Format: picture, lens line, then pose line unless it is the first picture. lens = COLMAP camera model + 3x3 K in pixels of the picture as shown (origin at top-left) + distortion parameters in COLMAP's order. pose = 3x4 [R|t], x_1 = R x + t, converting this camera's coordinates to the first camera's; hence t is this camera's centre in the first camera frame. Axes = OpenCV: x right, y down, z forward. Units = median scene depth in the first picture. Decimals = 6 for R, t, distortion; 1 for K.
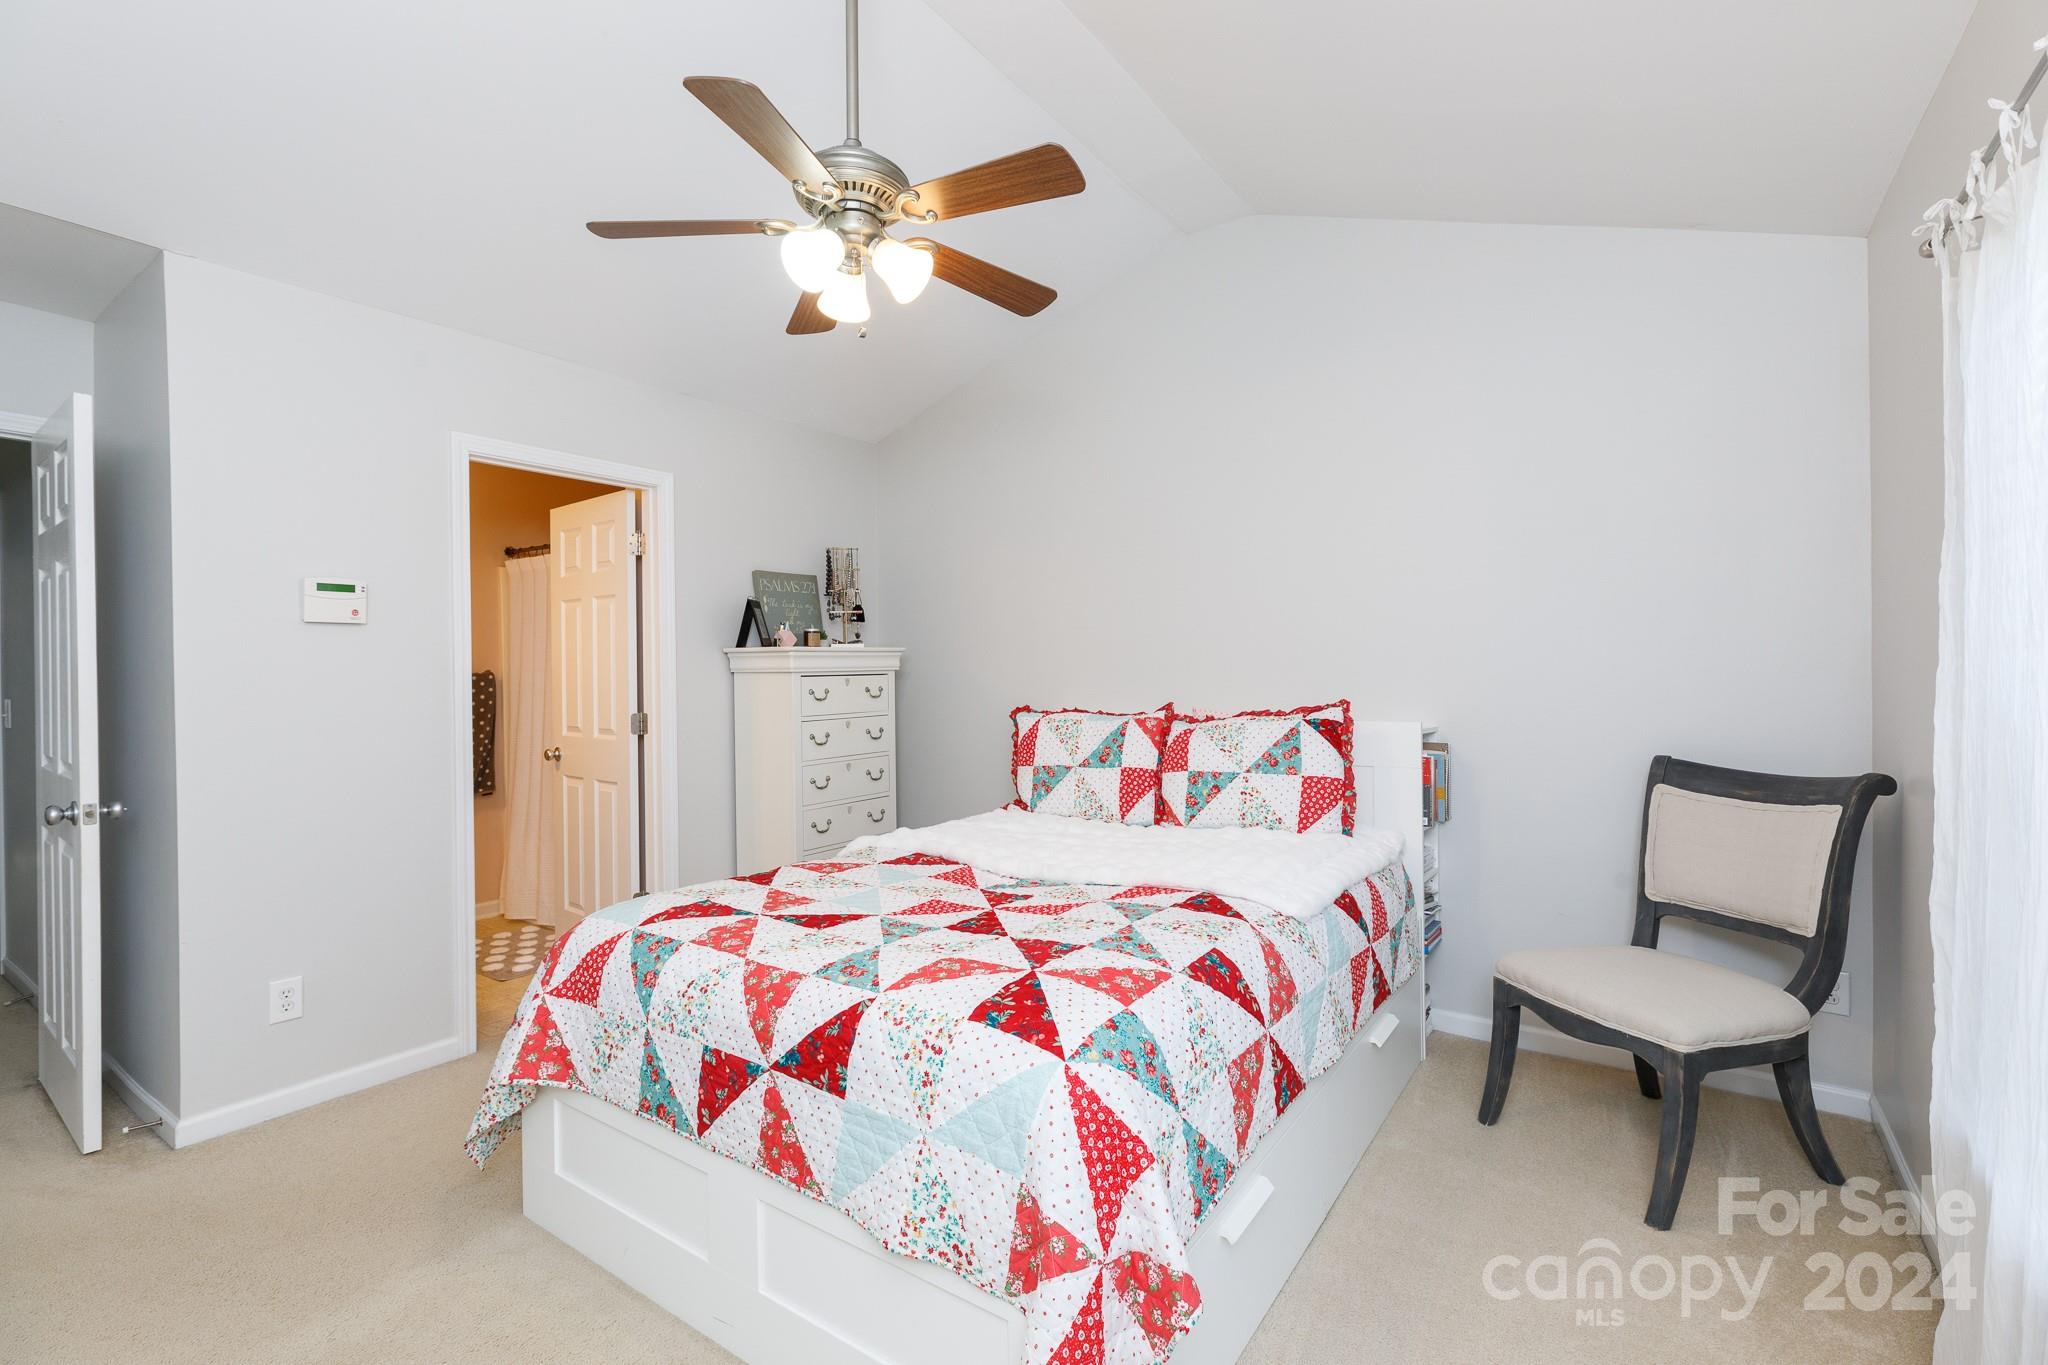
lens RADIAL K [[923.1, 0, 1013.1], [0, 923.1, 678.9], [0, 0, 1]] dist [0.007212, -0.000297]
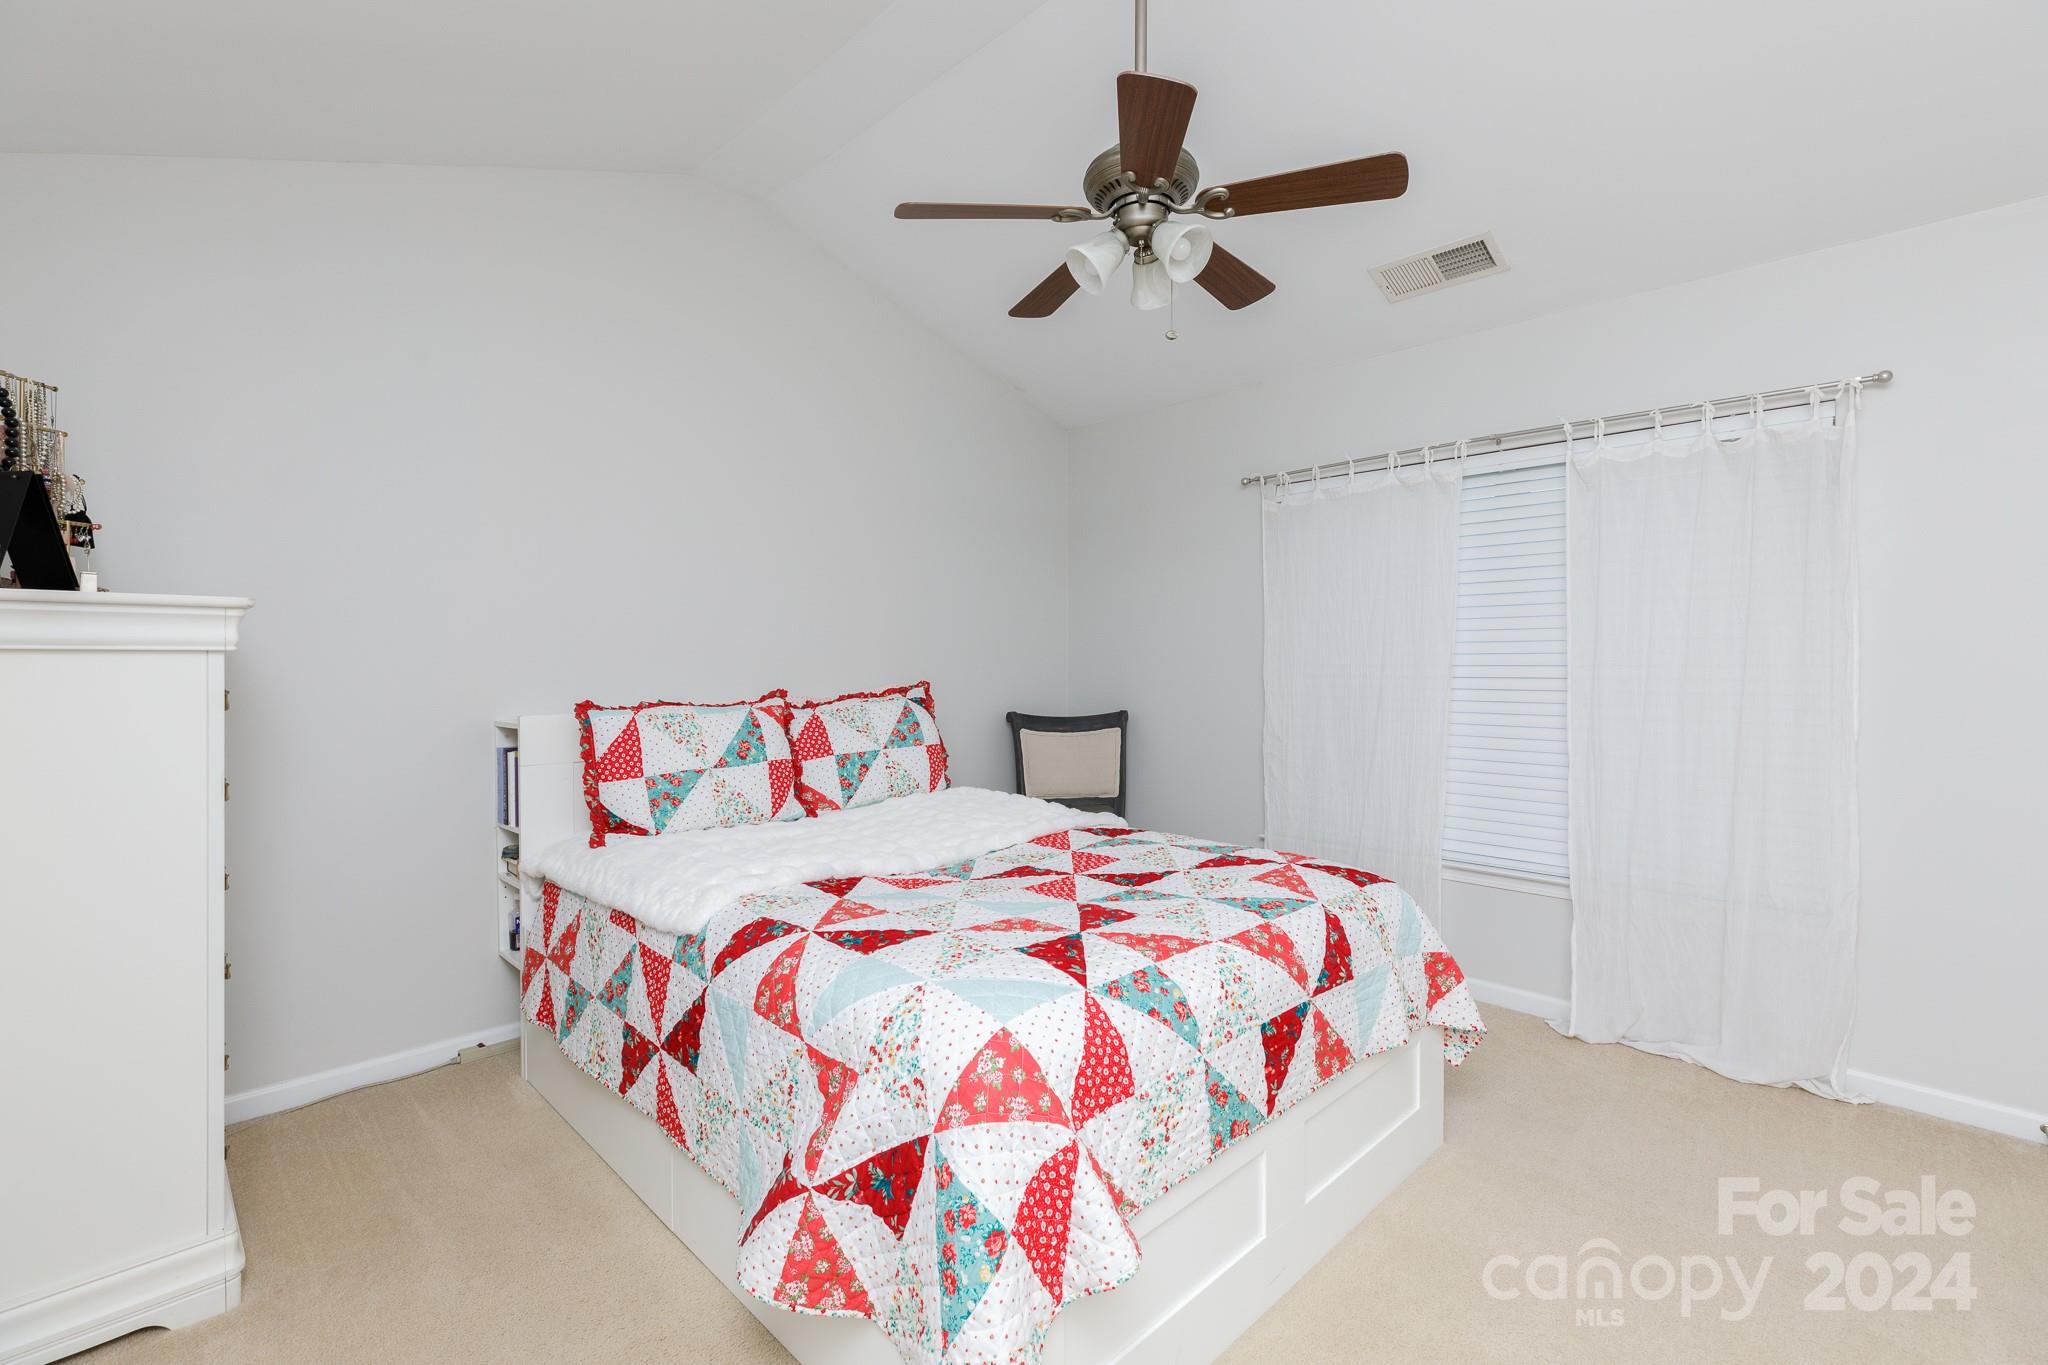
lens RADIAL K [[923.1, 0, 1013.1], [0, 923.1, 678.9], [0, 0, 1]] dist [0.007212, -0.000297]
pose [[0.177701, -0.012920, 0.984000, -0.784821], [0.008840, 0.999894, 0.011532, 0.005521], [-0.984045, 0.006649, 0.177797, 0.627561]]
